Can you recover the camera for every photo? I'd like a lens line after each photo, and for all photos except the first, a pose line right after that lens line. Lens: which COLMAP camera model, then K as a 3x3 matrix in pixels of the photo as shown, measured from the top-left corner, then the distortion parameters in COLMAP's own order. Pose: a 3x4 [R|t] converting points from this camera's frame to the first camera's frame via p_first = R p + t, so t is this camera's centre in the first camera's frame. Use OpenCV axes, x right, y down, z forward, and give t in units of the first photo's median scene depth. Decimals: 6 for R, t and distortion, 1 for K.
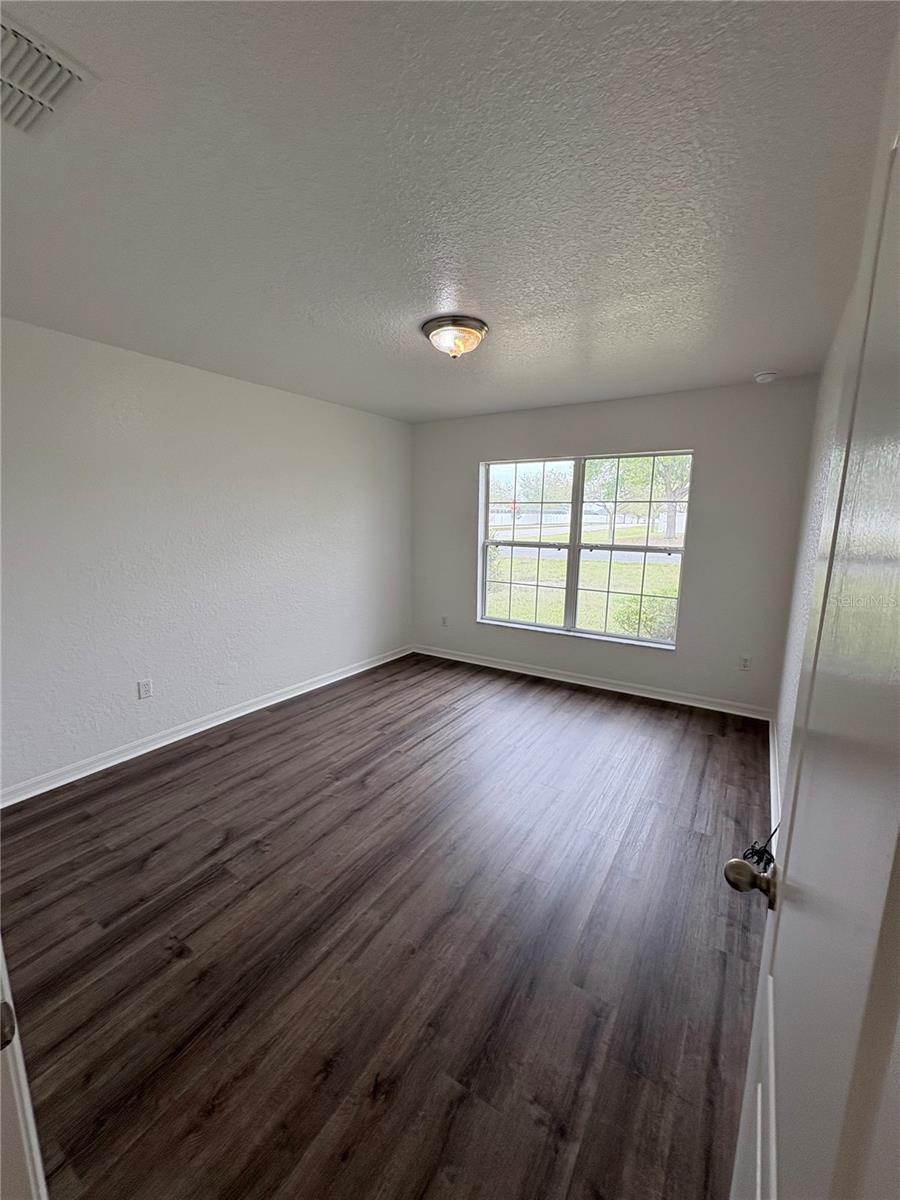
lens RADIAL K [[476.5, 0, 449.8], [0, 476.5, 605.1], [0, 0, 1]] dist [0.001969, -0.000117]
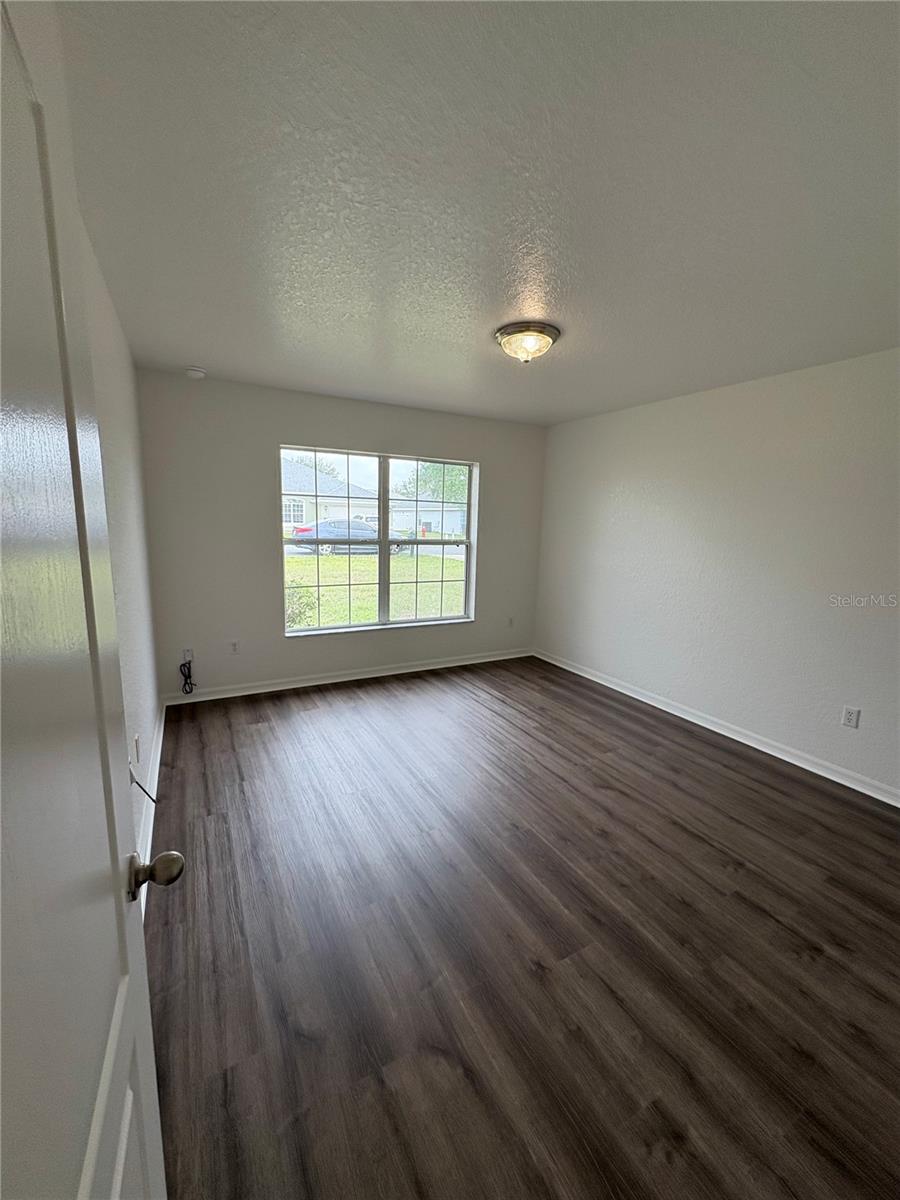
lens RADIAL K [[476.5, 0, 458.2], [0, 476.5, 596.3], [0, 0, 1]] dist [0.001969, -0.000117]
pose [[0.477823, -0.135170, 0.867994, -0.547681], [0.132231, 0.987900, 0.081050, -0.068130], [-0.868447, 0.076048, 0.489915, 0.358722]]
